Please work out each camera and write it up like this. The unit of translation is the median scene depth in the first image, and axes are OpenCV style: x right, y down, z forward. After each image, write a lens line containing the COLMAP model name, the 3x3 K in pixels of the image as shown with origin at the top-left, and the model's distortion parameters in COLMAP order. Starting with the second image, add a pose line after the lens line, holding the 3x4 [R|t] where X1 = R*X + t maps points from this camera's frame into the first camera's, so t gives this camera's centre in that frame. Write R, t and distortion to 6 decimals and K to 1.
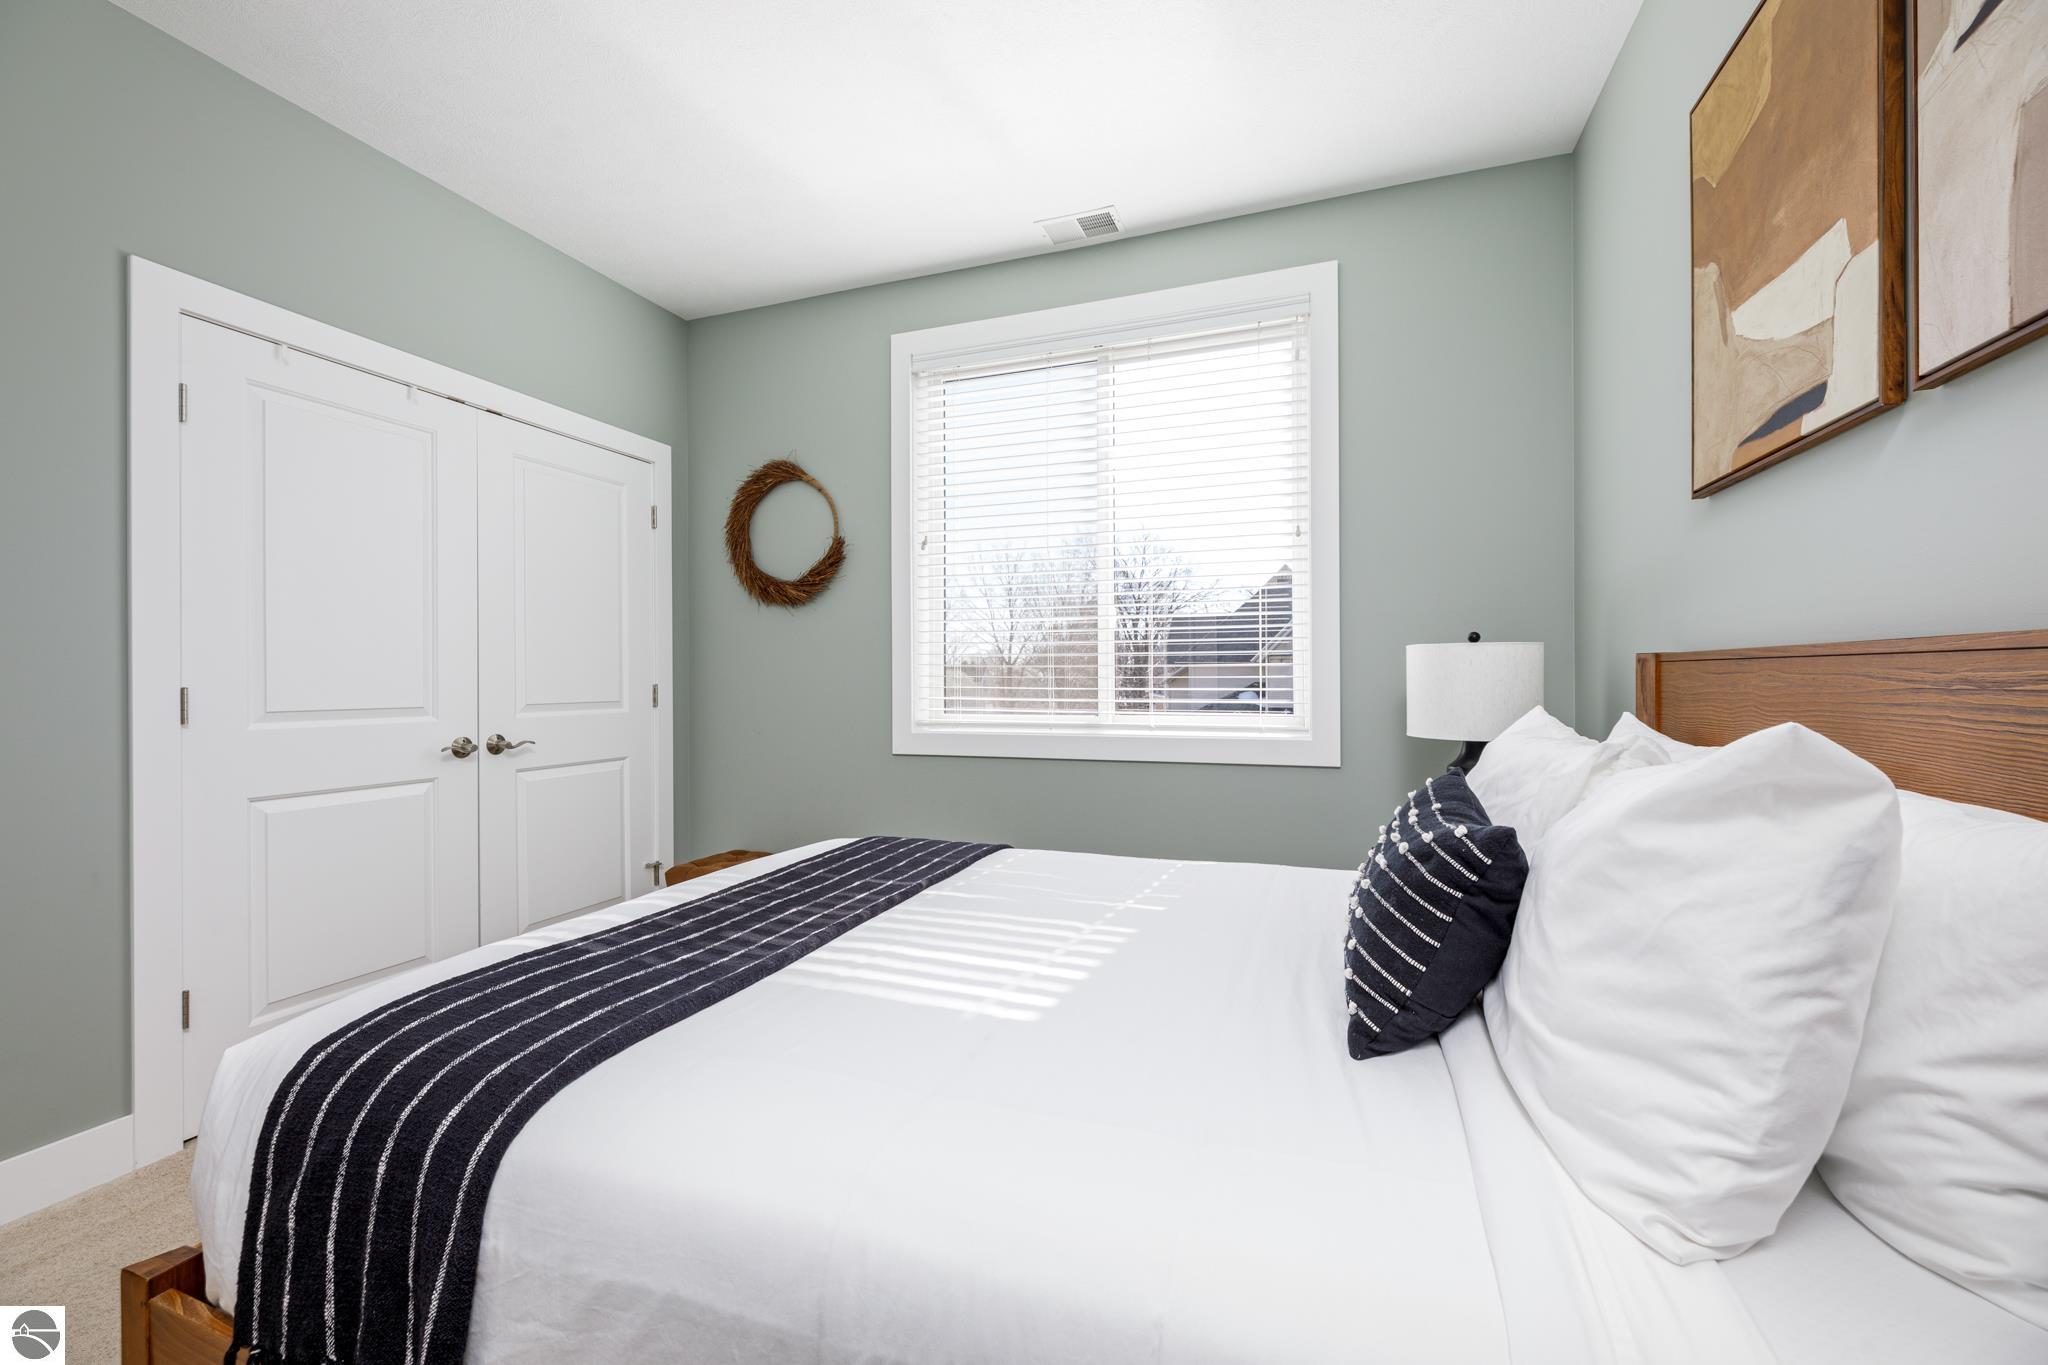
lens RADIAL K [[844.3, 0, 1013.2], [0, 844.3, 685.7], [0, 0, 1]] dist [0.006119, 0.000240]
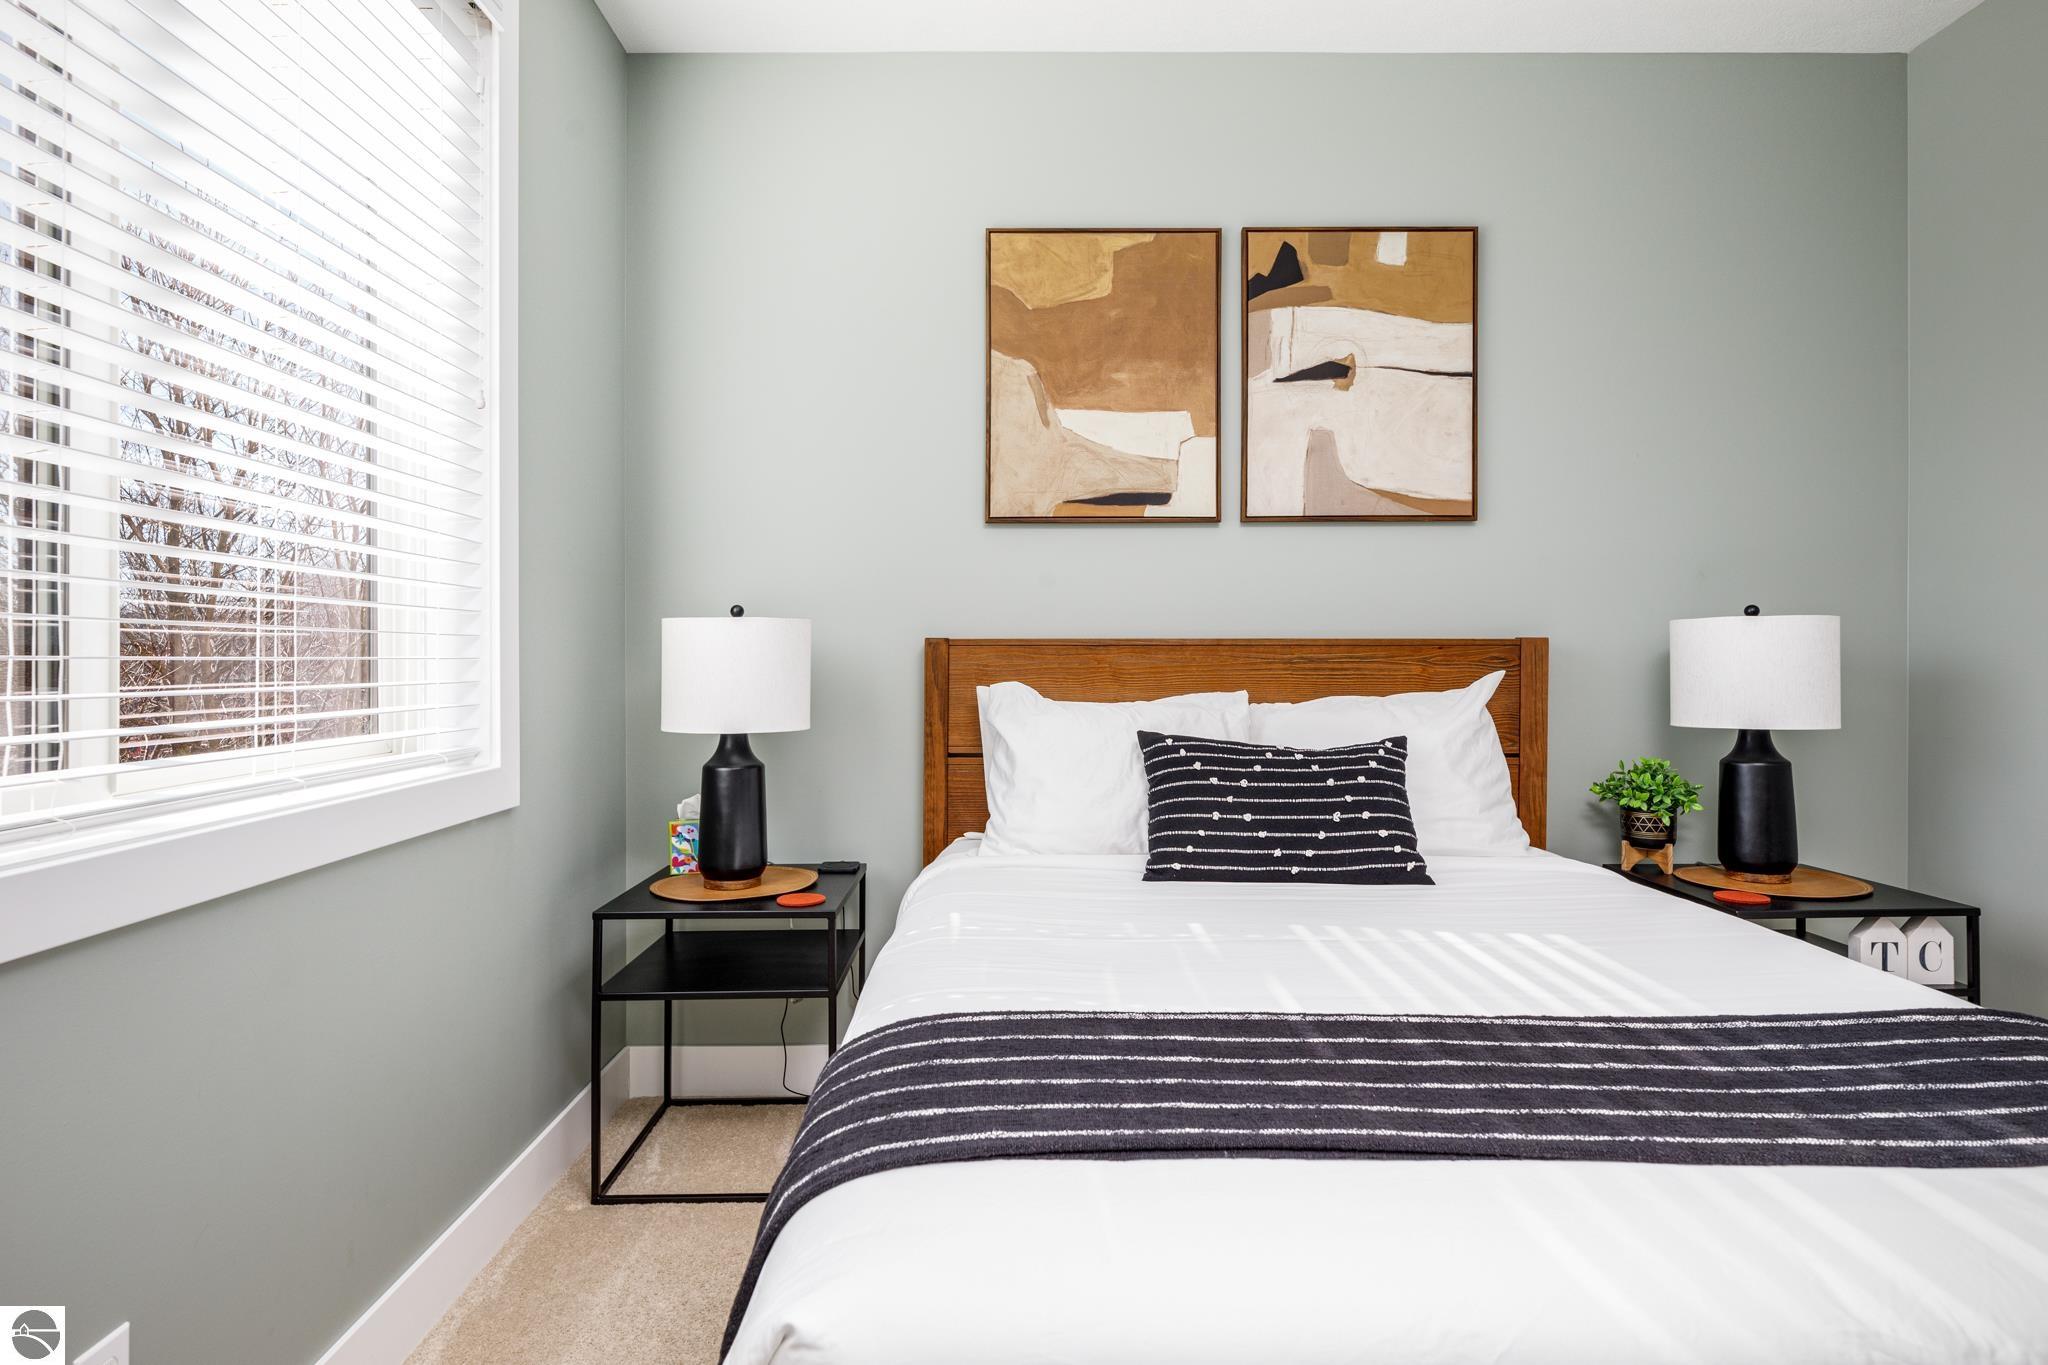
lens RADIAL K [[1088.8, 0, 1020.9], [0, 1088.8, 656.0], [0, 0, 1]] dist [0.003171, 0.001094]
pose [[-0.360710, 0.003536, 0.932671, -0.430992], [0.012714, 0.999919, 0.001126, -0.008027], [-0.932591, 0.012264, -0.360726, 0.850870]]
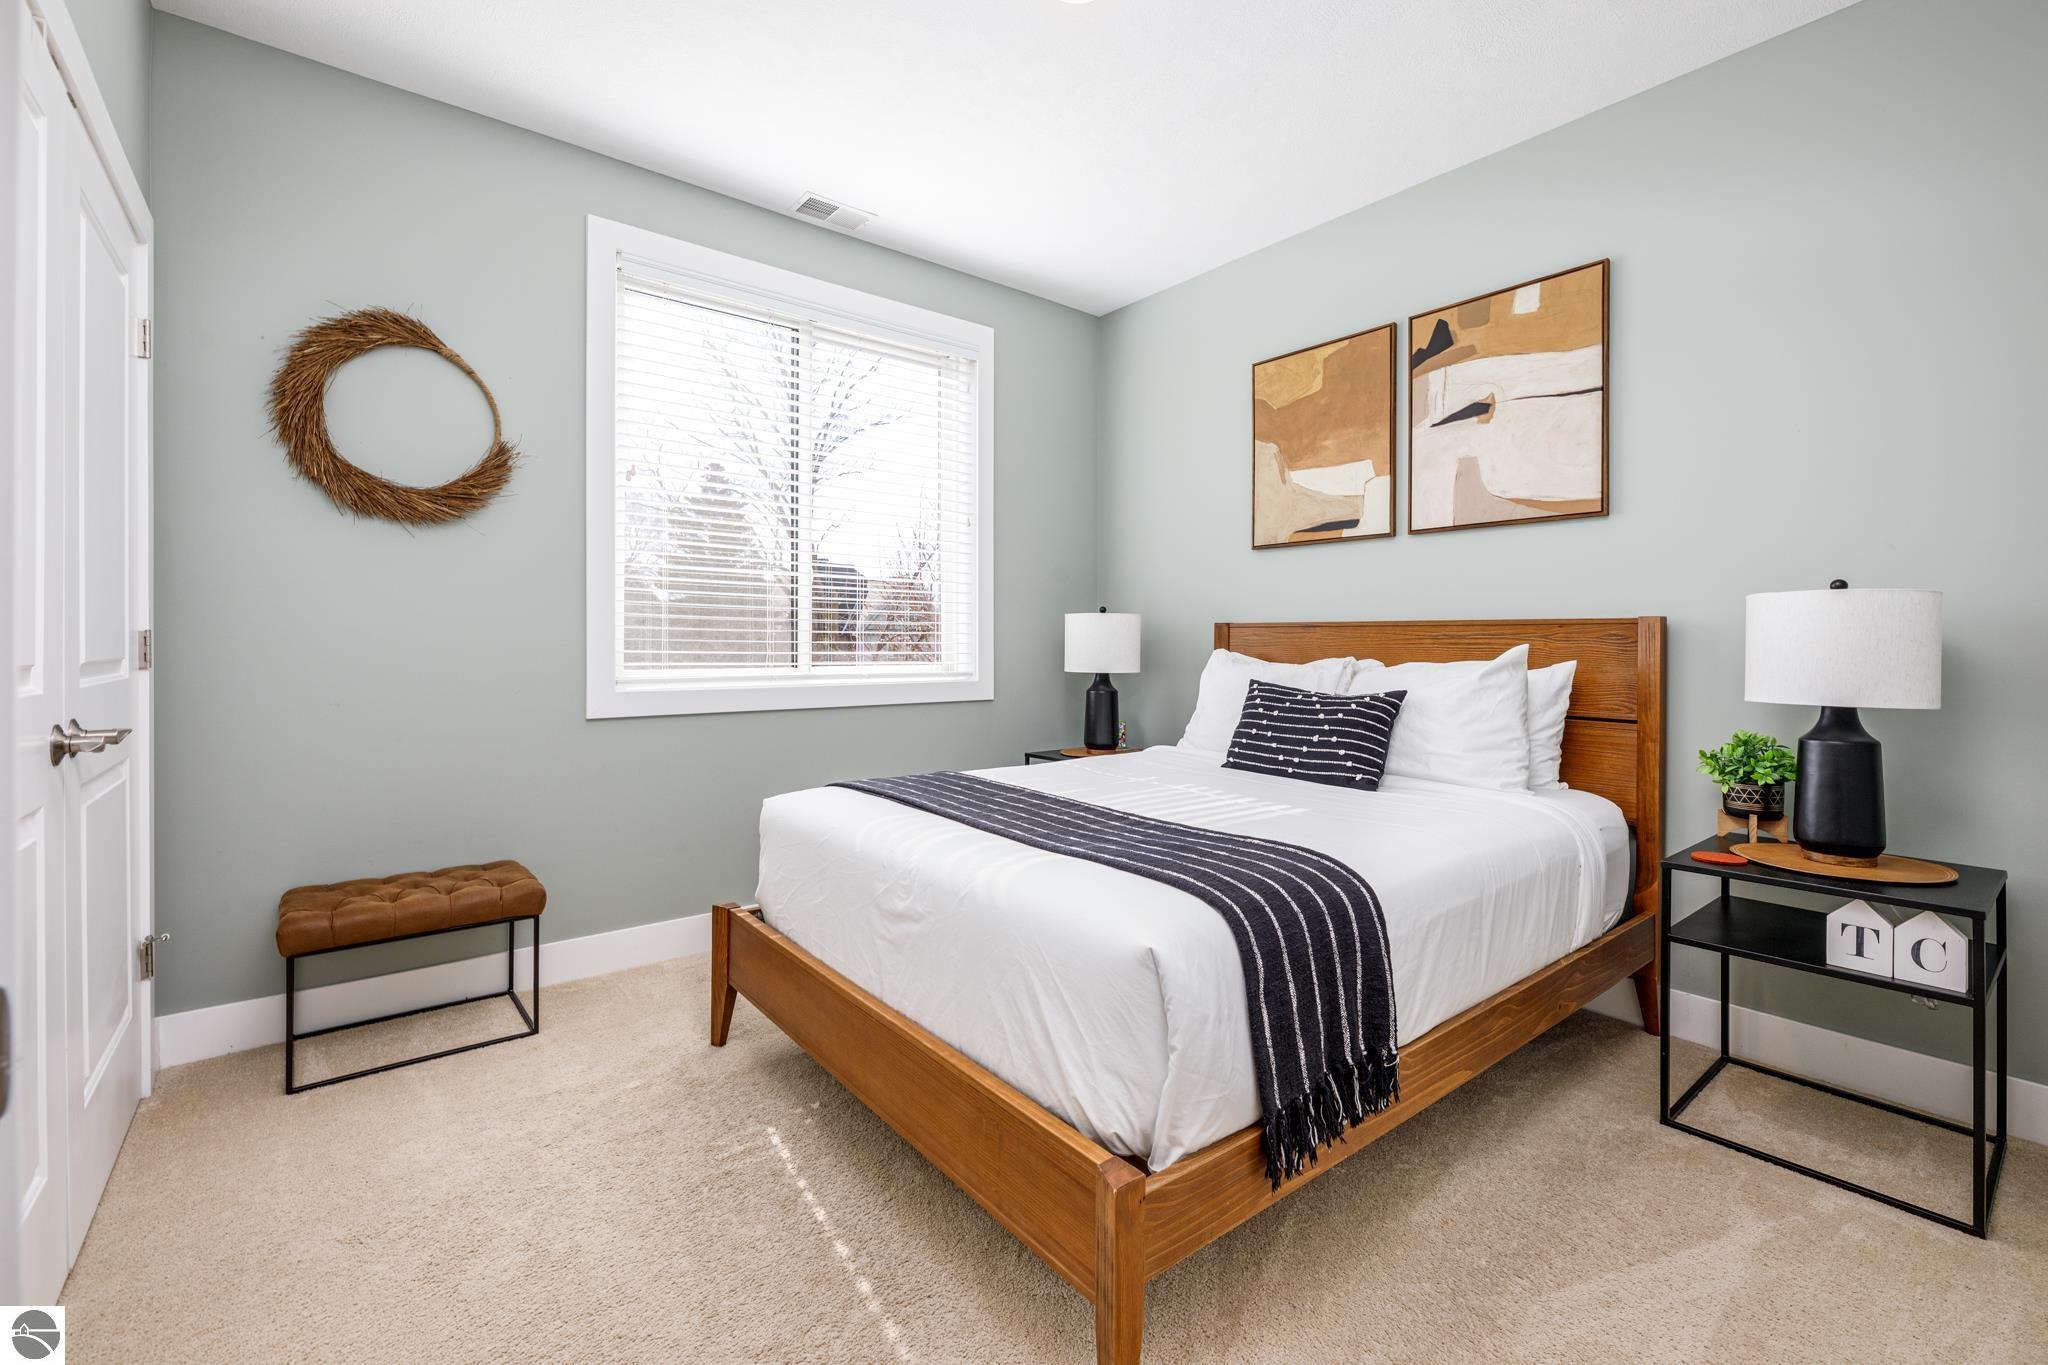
lens RADIAL K [[877.9, 0, 1035.5], [0, 877.9, 649.3], [0, 0, 1]] dist [0.001053, 0.000041]
pose [[0.502696, -0.001832, 0.864461, -0.726048], [0.001137, 0.999998, 0.001458, 0.011575], [-0.864463, 0.000250, 0.502697, 0.204628]]
